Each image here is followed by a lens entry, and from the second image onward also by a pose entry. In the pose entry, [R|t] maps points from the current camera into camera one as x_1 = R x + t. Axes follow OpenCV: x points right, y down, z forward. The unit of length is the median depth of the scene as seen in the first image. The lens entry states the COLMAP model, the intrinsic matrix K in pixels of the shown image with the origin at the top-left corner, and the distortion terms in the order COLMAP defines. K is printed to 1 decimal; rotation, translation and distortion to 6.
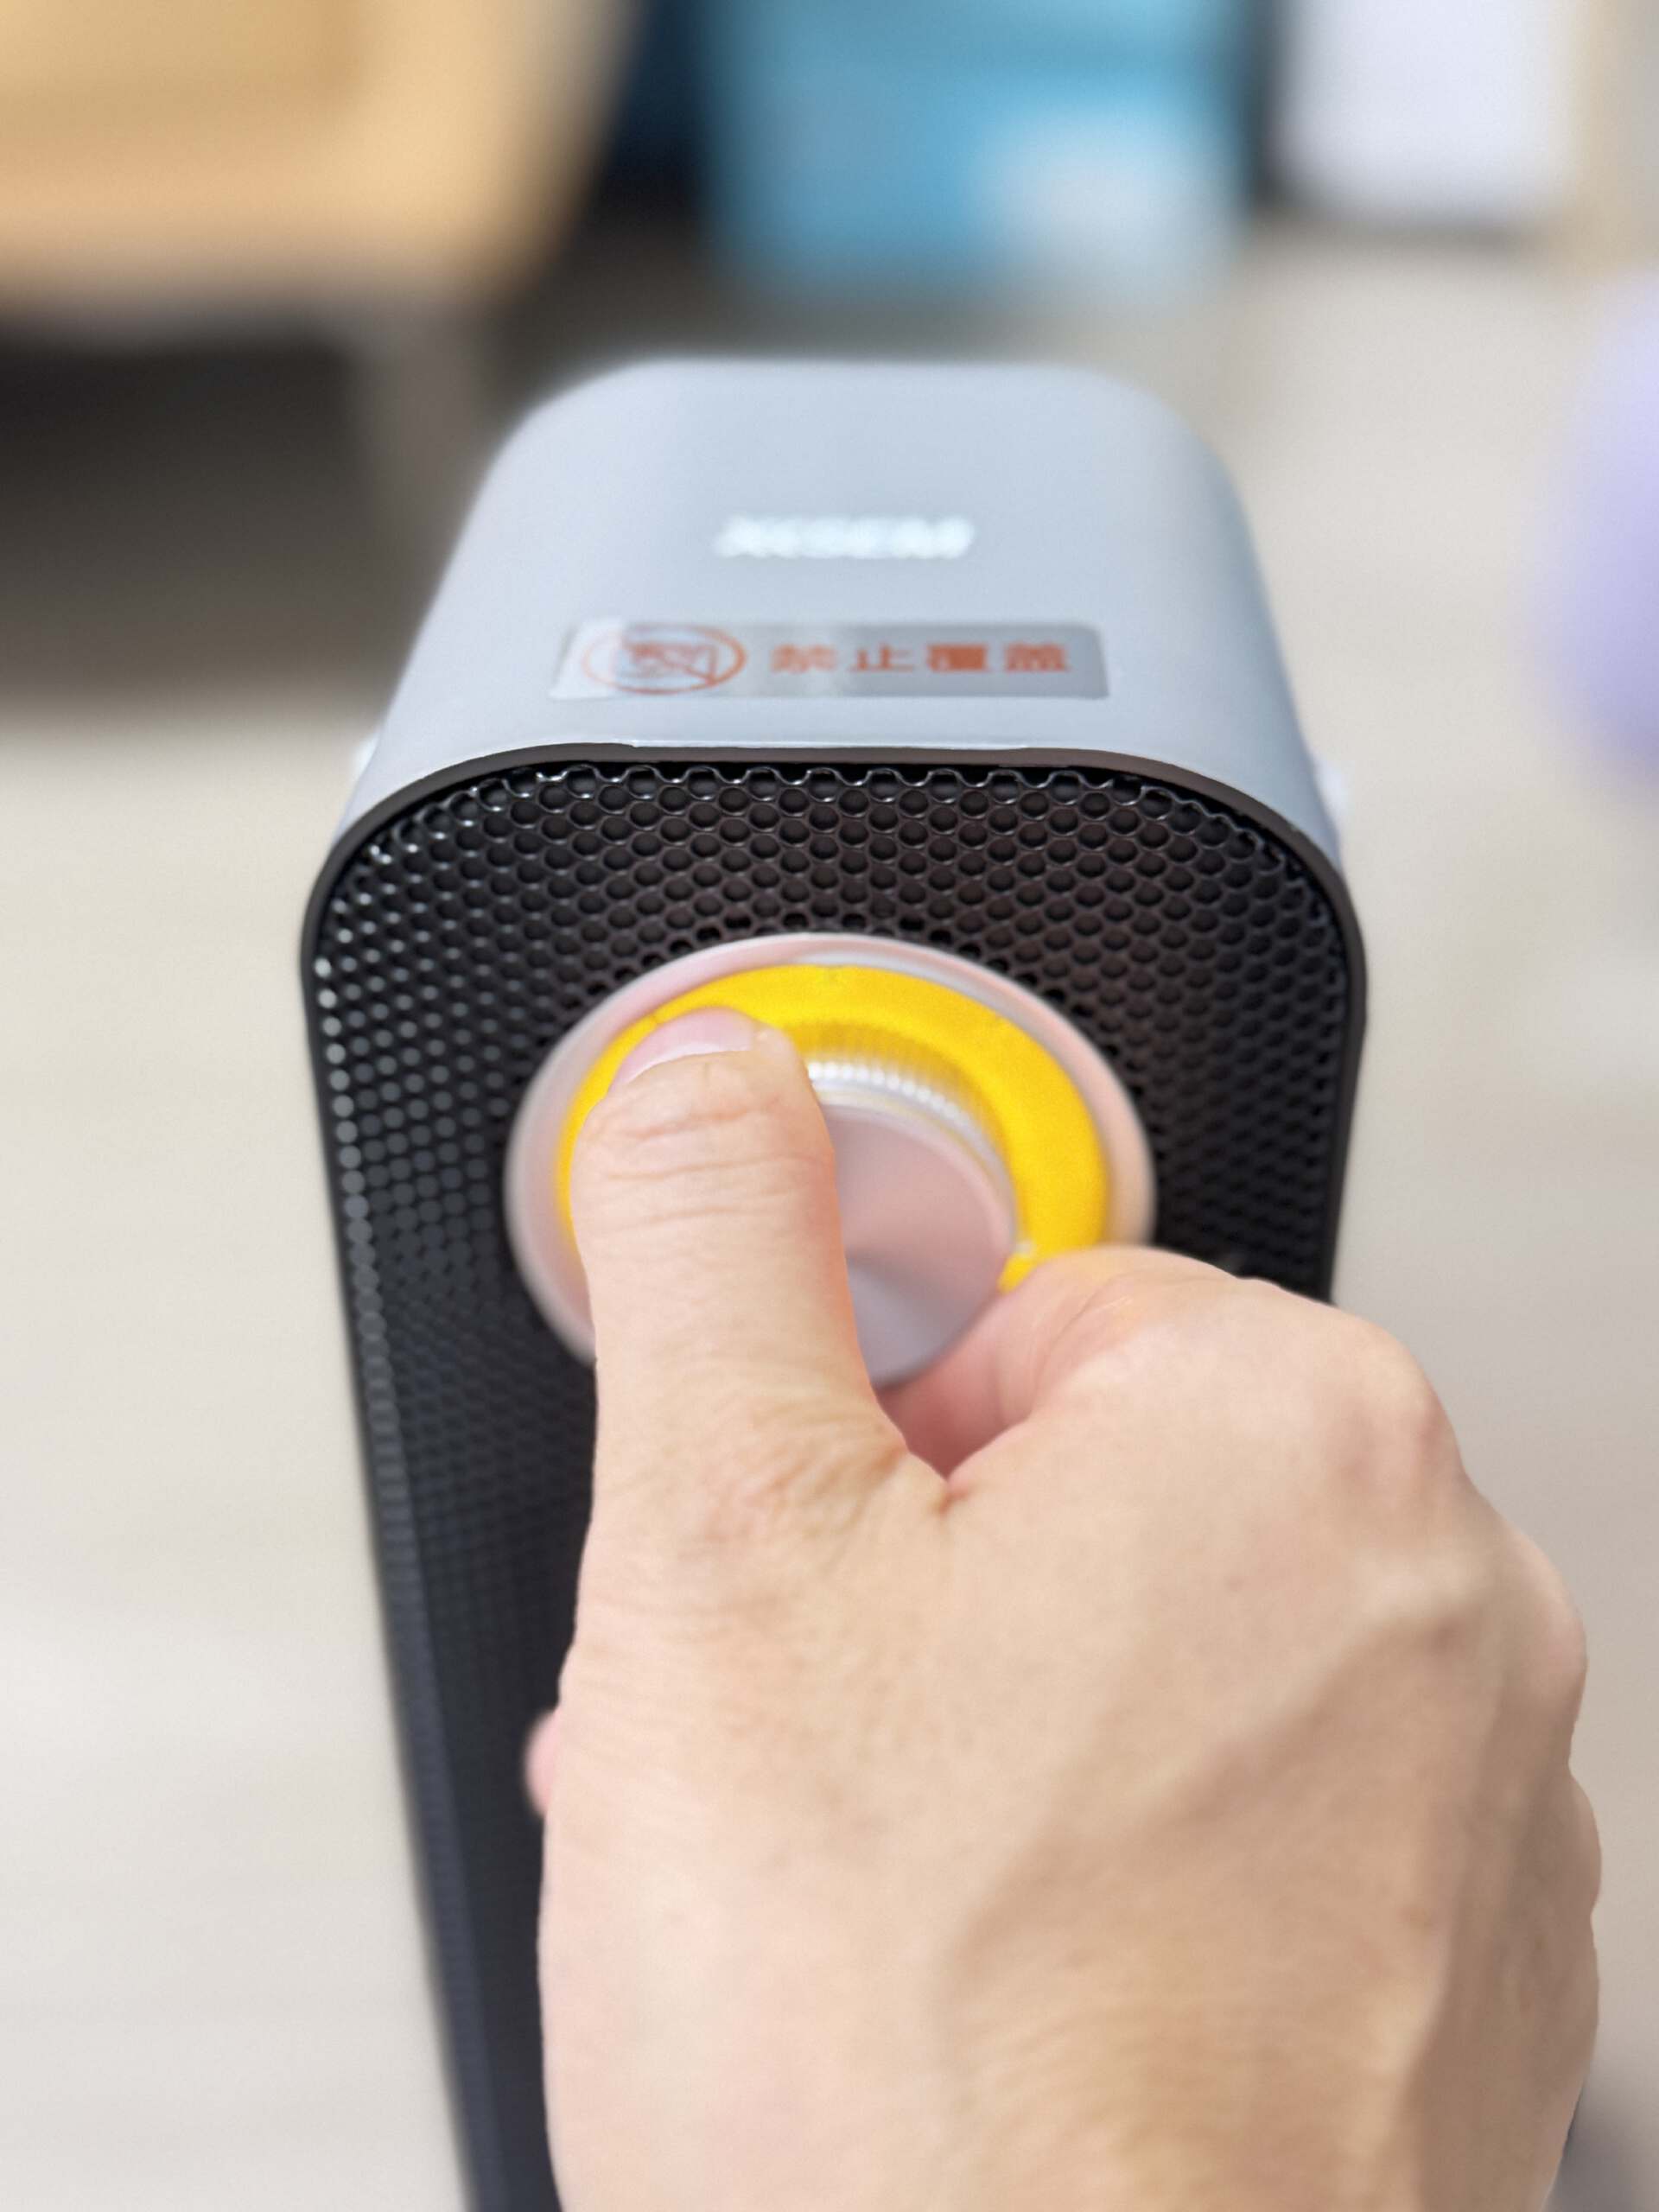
lens RADIAL K [[2831.2, 0, 853.4], [0, 2831.2, 1171.0], [0, 0, 1]] dist [0.094291, 0.000000]
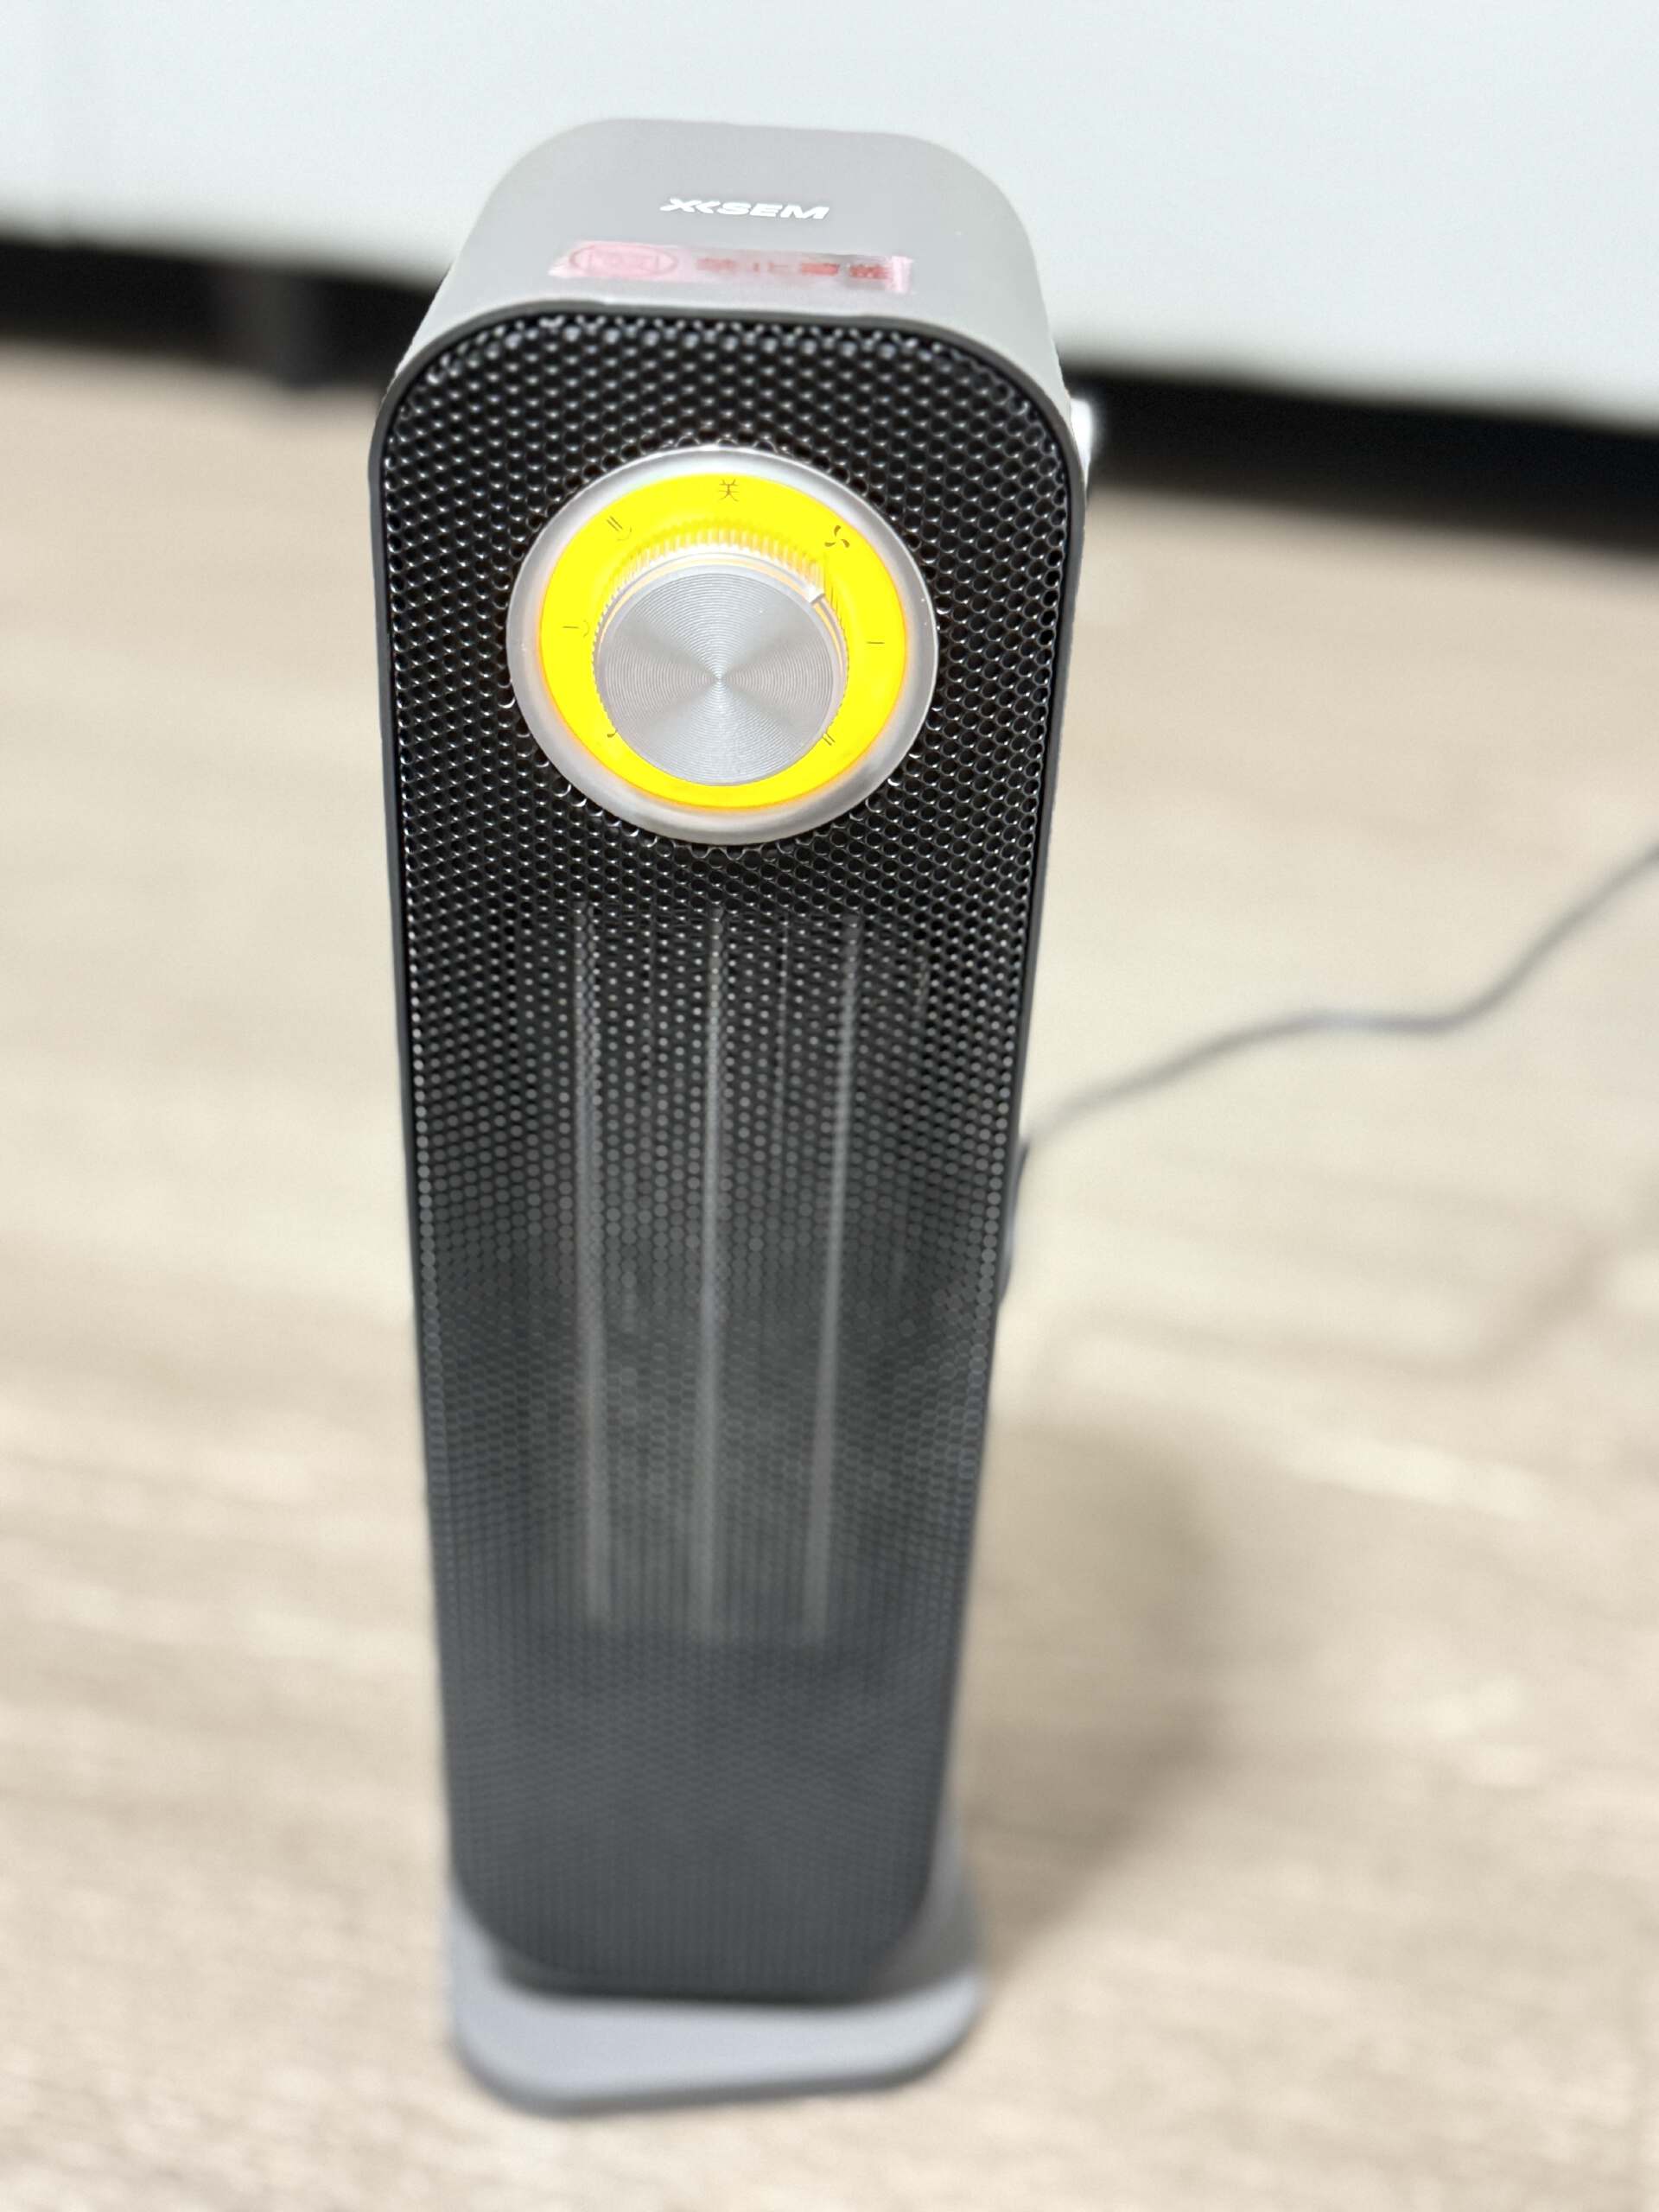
lens RADIAL K [[2681.1, 0, 820.6], [0, 2681.1, 1107.7], [0, 0, 1]] dist [0.122807, 0.000000]
pose [[0.998765, 0.034285, 0.035950, 0.000949], [-0.033541, 0.999214, -0.021113, 0.298801], [-0.036646, 0.019881, 0.999131, -0.437532]]
